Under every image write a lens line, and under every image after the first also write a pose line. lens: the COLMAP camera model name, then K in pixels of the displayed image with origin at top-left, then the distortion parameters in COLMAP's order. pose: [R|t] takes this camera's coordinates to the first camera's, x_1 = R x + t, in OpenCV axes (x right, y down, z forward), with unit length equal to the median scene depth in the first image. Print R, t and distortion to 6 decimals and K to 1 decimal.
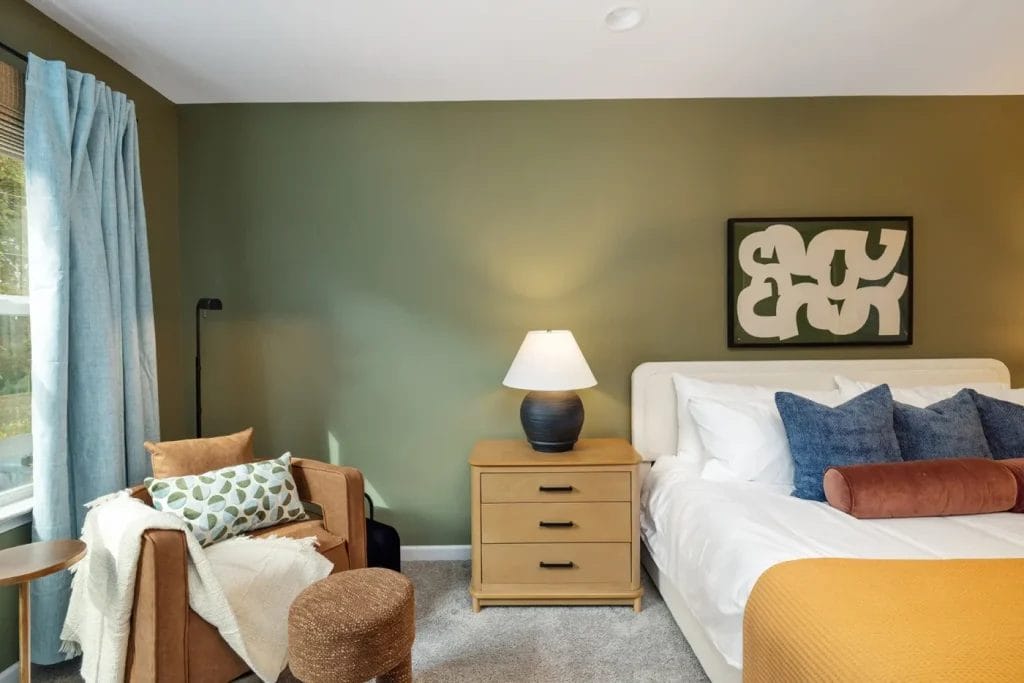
lens RADIAL K [[429.1, 0, 514.3], [0, 429.1, 339.7], [0, 0, 1]] dist [-0.002836, -0.000029]
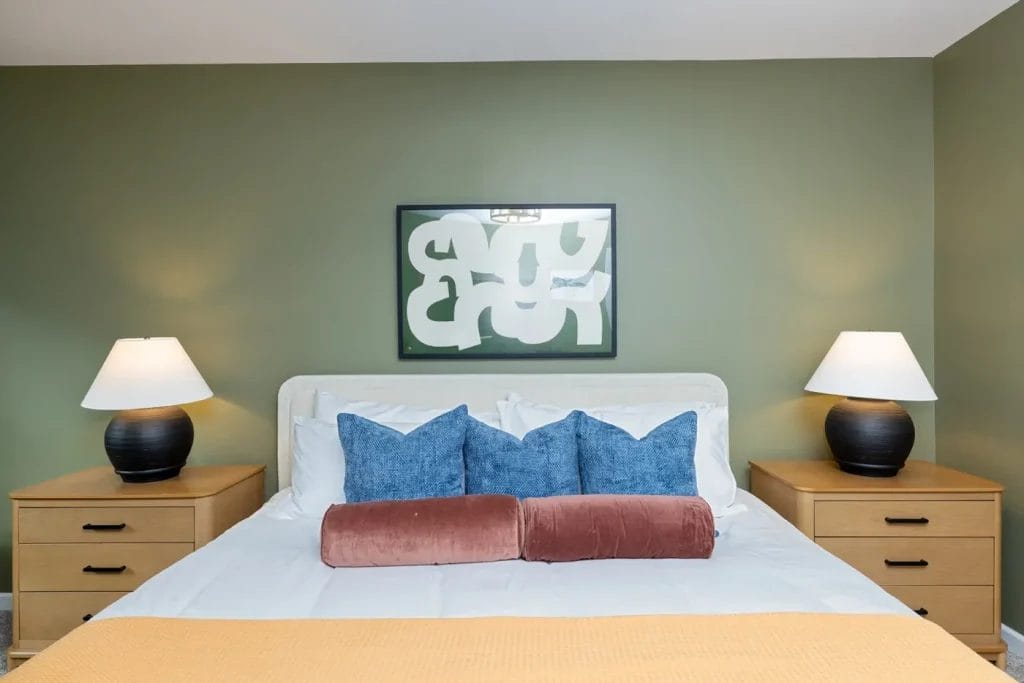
lens RADIAL K [[509.0, 0, 512.4], [0, 509.0, 343.3], [0, 0, 1]] dist [0.003230, 0.000045]
pose [[0.999985, 0.005208, -0.001808, 0.728792], [-0.005206, 0.999986, 0.001307, -0.014349], [0.001815, -0.001298, 0.999998, 0.000607]]
